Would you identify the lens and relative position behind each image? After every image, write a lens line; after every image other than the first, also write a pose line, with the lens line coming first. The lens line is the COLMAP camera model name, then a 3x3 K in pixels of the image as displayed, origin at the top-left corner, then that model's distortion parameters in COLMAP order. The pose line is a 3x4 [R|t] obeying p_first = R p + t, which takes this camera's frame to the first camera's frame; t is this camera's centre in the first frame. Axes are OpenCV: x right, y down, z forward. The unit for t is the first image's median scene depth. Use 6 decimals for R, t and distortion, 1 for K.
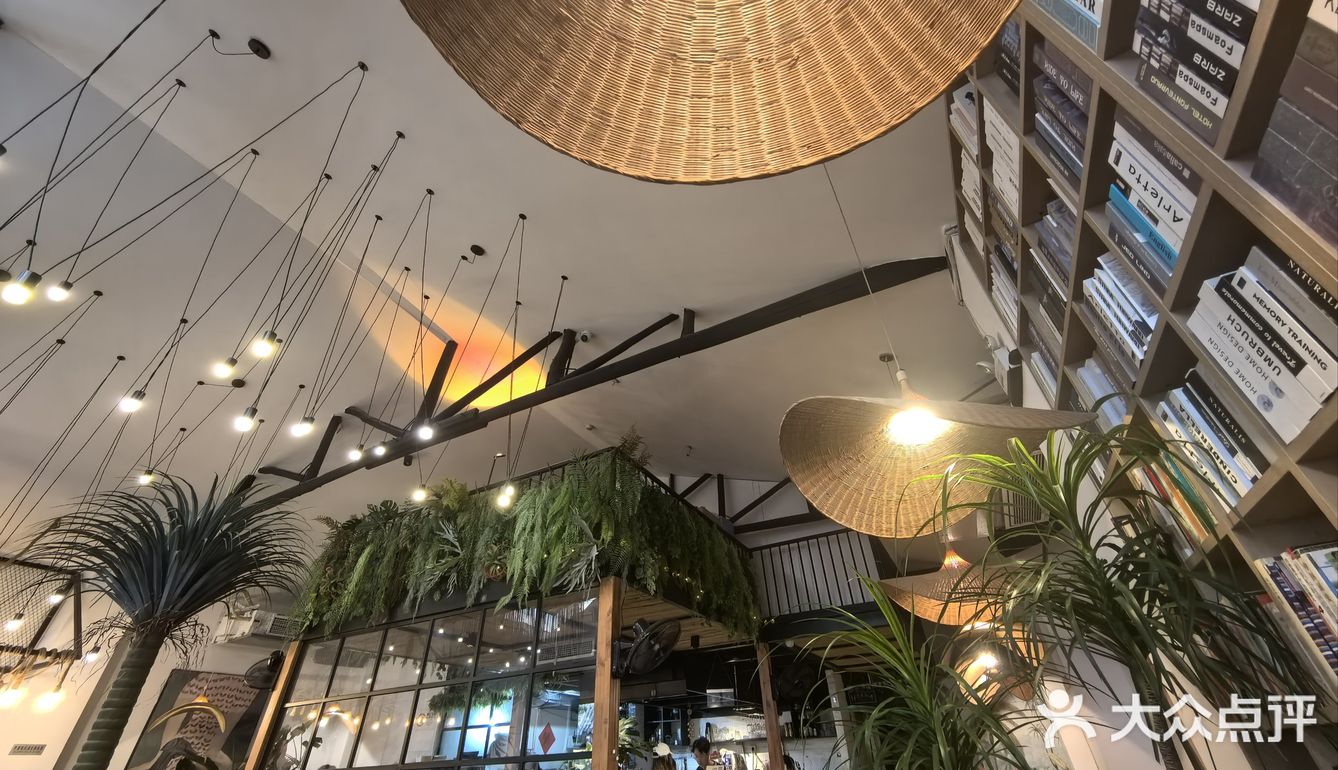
lens RADIAL K [[518.8, 0, 668.7], [0, 518.8, 384.0], [0, 0, 1]] dist [0.011538, -0.000048]
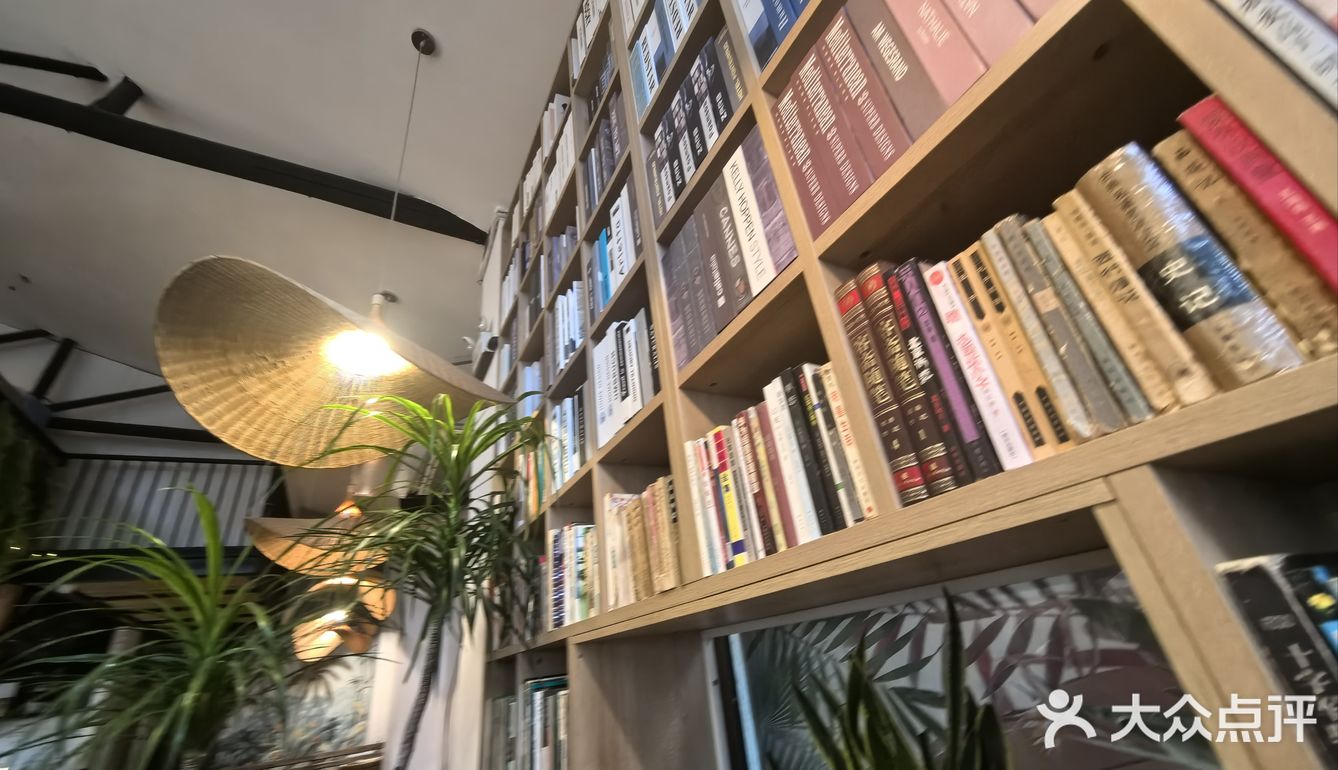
lens RADIAL K [[518.8, 0, 667.8], [0, 518.8, 386.3], [0, 0, 1]] dist [0.011538, -0.000048]
pose [[0.546787, 0.358565, 0.756608, 0.117886], [-0.404724, 0.904261, -0.136053, 0.049915], [-0.732955, -0.231825, 0.639558, 0.023105]]
